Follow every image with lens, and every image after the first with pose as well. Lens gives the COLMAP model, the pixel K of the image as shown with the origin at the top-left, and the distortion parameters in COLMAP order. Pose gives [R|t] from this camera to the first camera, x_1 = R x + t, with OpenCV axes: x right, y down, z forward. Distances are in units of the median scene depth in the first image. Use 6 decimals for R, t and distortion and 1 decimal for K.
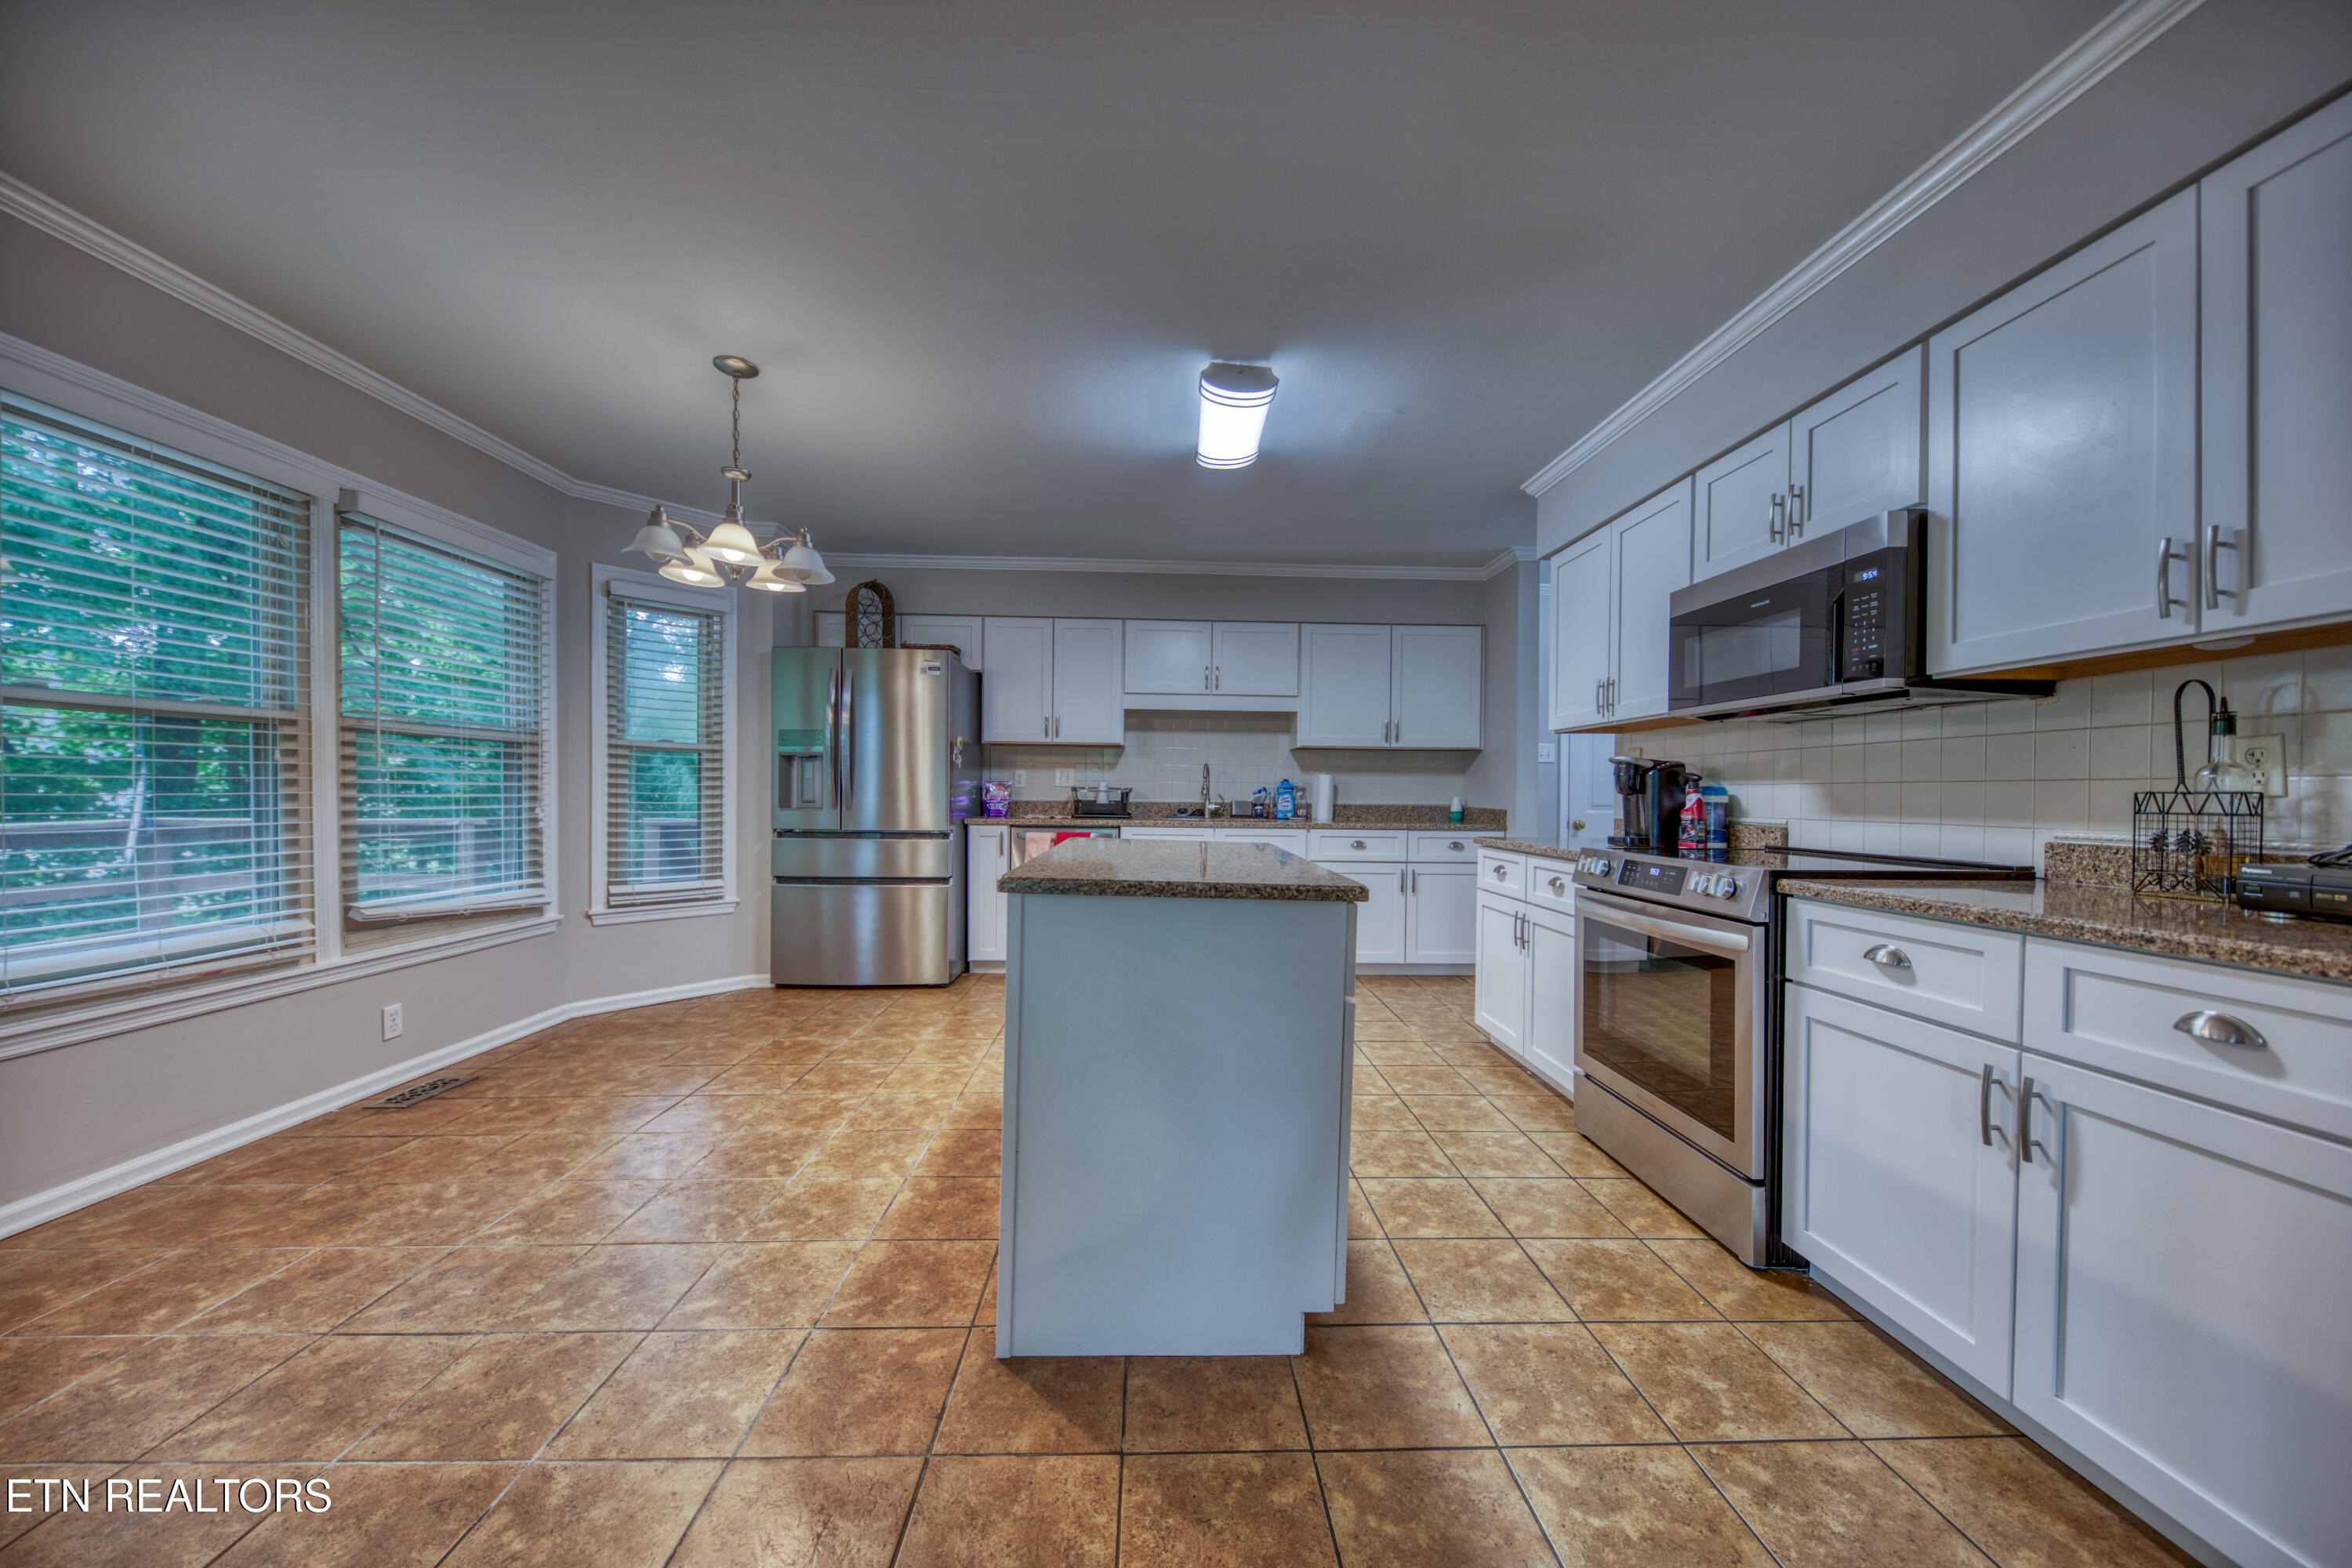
lens RADIAL K [[812.5, 0, 1164.0], [0, 812.5, 786.7], [0, 0, 1]] dist [-0.000586, -0.000101]
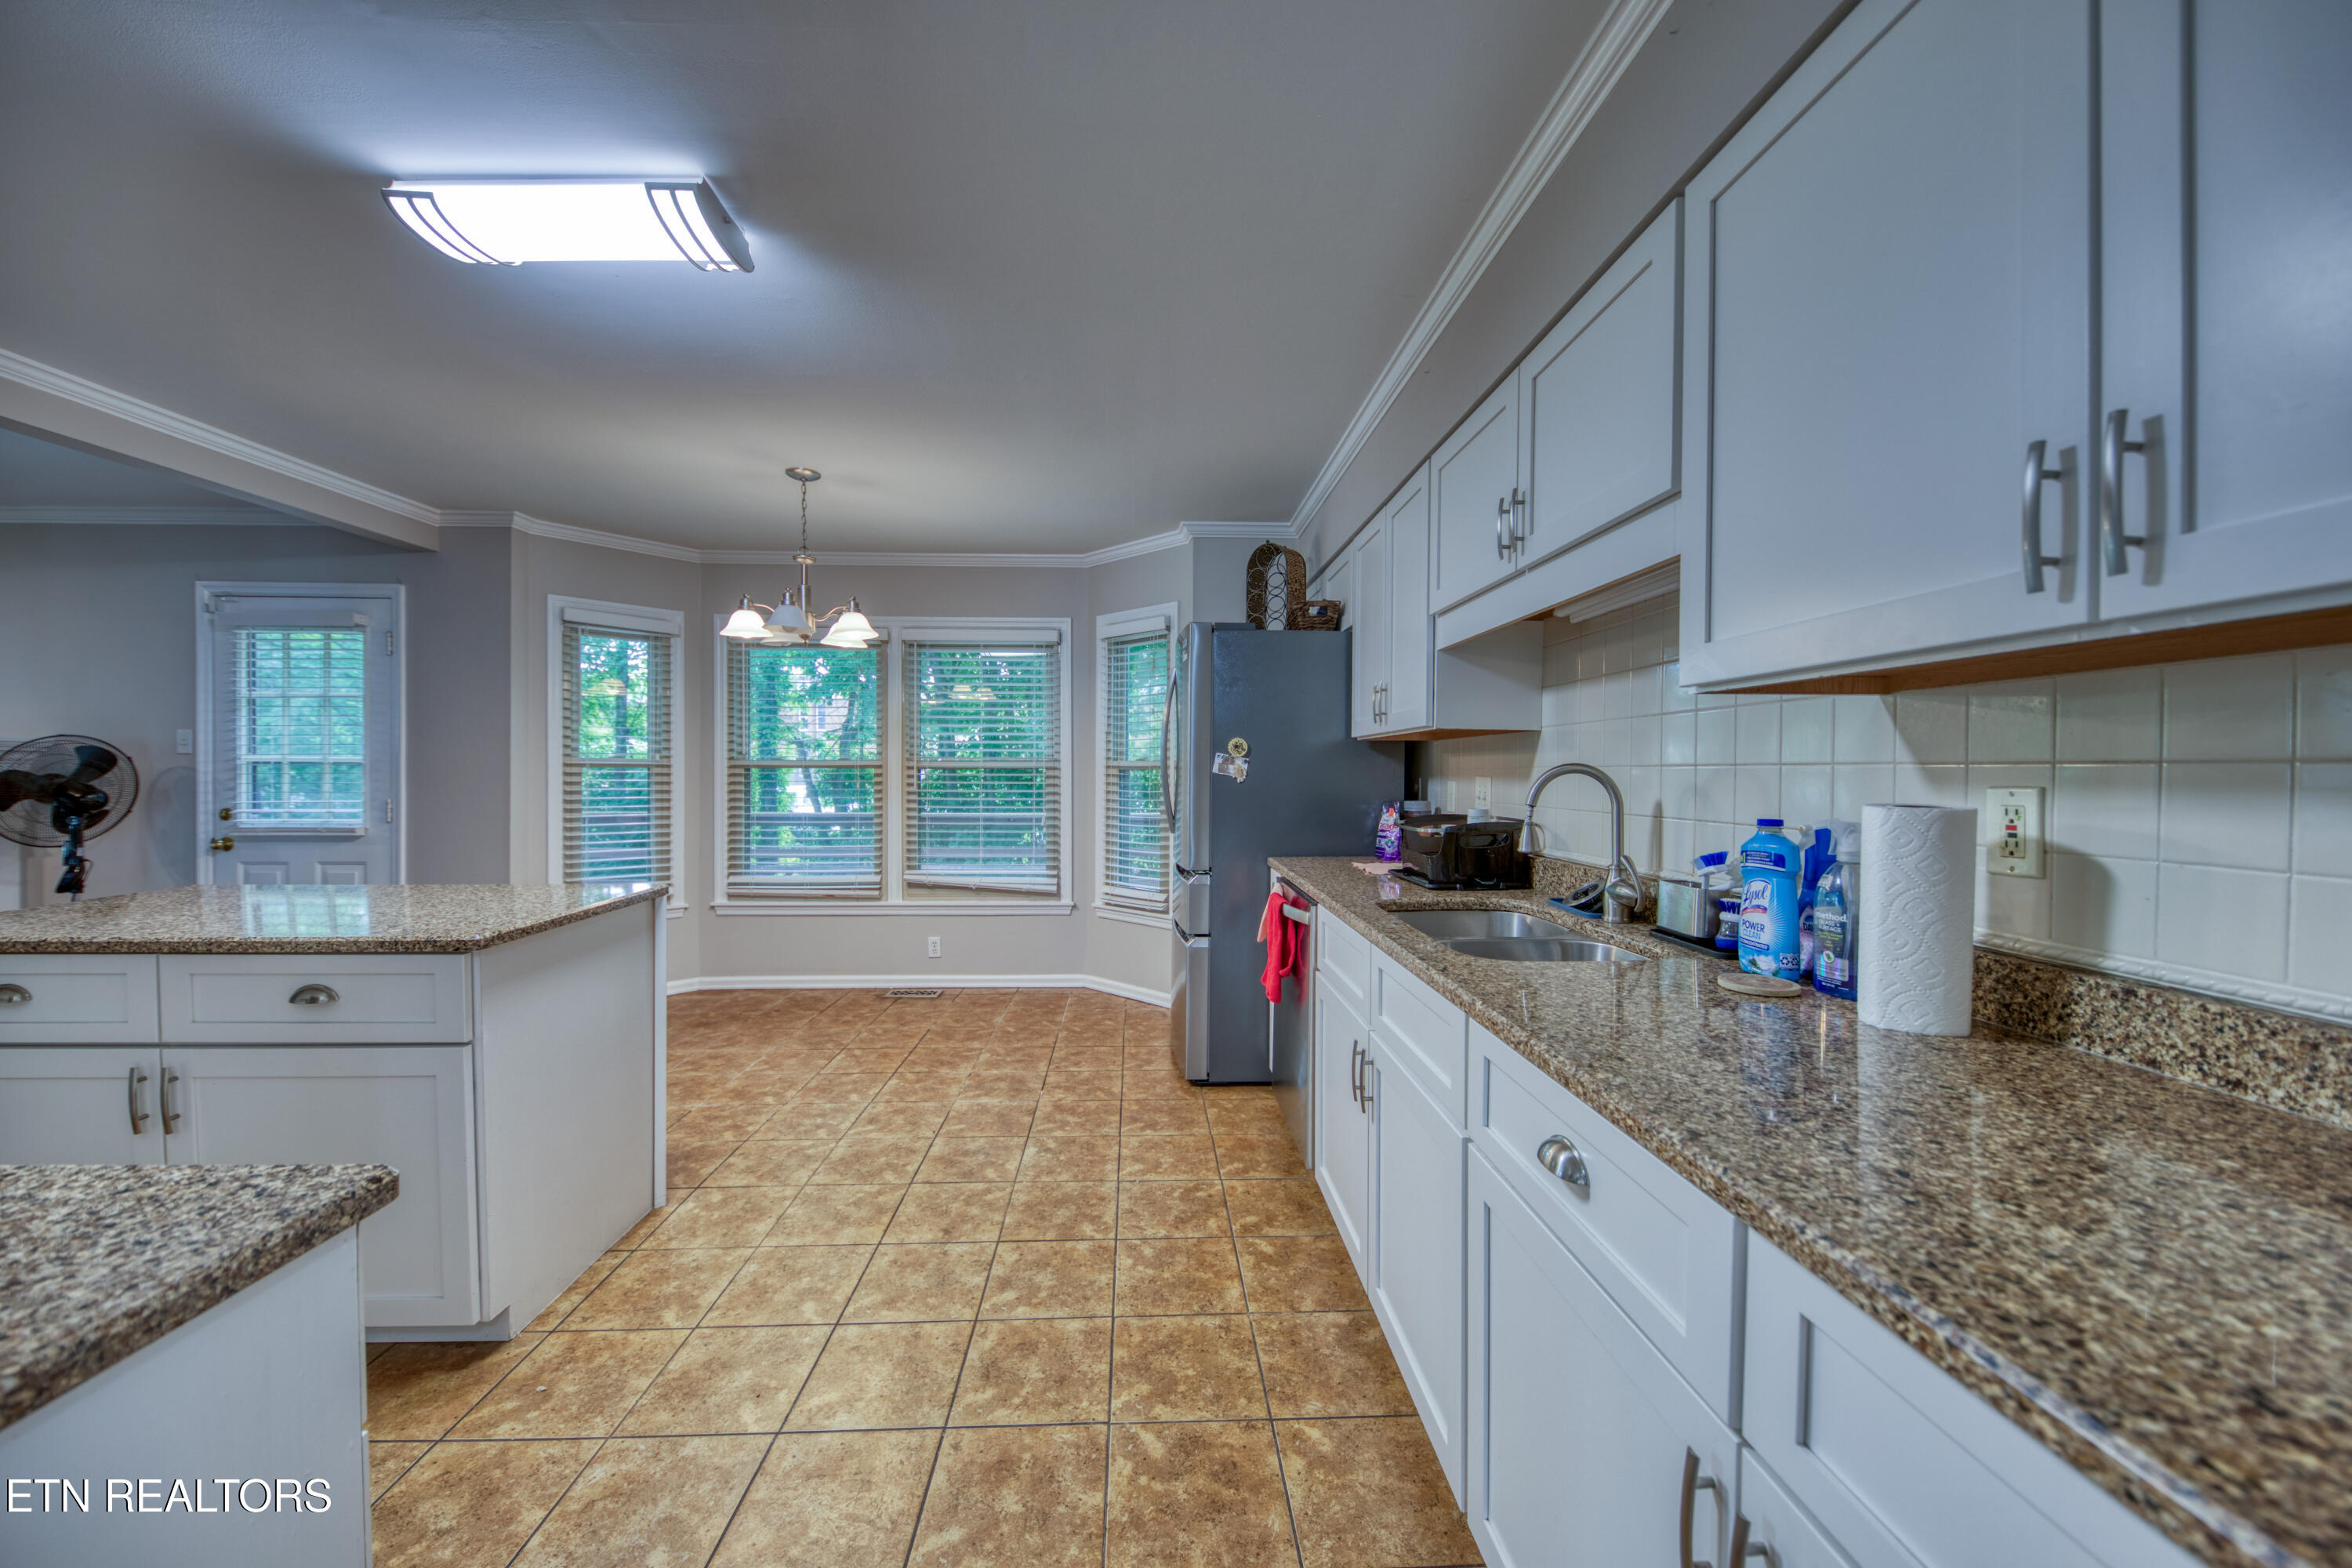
lens RADIAL K [[812.5, 0, 1164.0], [0, 812.5, 786.7], [0, 0, 1]] dist [-0.000586, -0.000101]
pose [[0.063590, 0.002045, -0.997974, 0.463418], [-0.001151, 0.999997, 0.001976, -0.021592], [0.997975, 0.001023, 0.063592, 0.922857]]
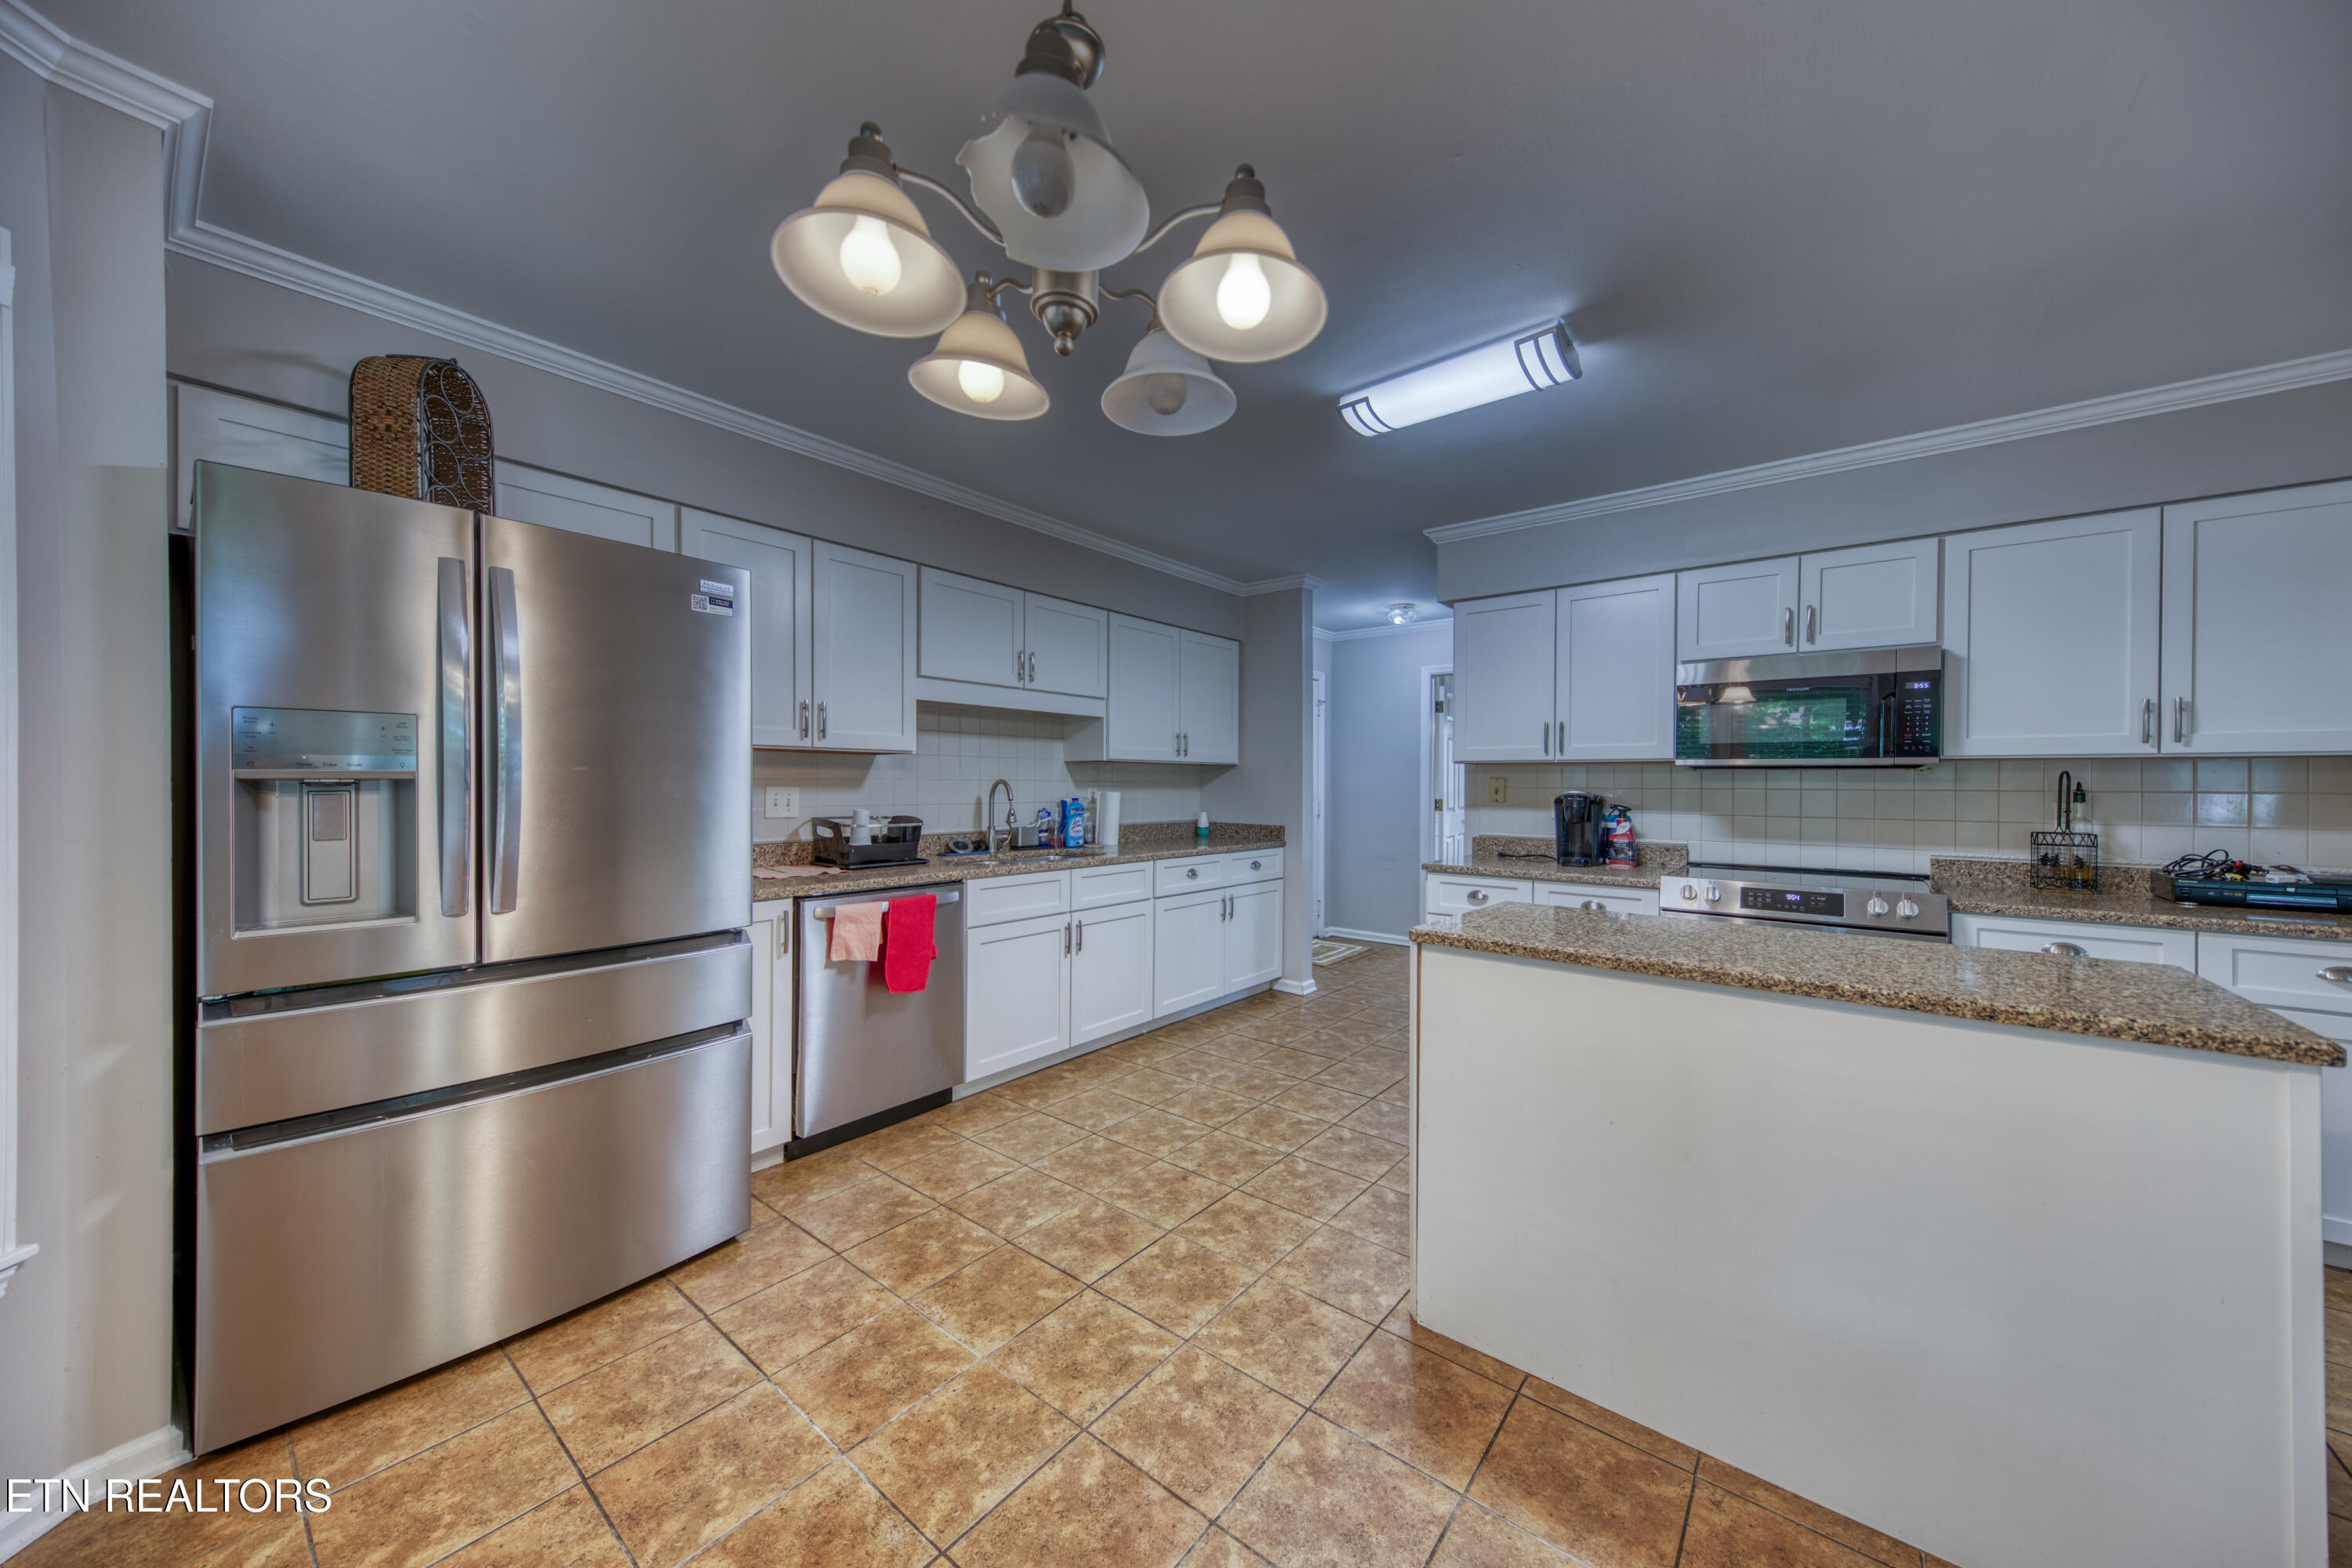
lens RADIAL K [[812.5, 0, 1164.0], [0, 812.5, 786.7], [0, 0, 1]] dist [-0.000586, -0.000101]
pose [[0.638654, -0.014656, 0.769354, -0.481724], [-0.002874, 0.999766, 0.021431, -0.044340], [-0.769489, -0.015898, 0.638463, 0.470161]]
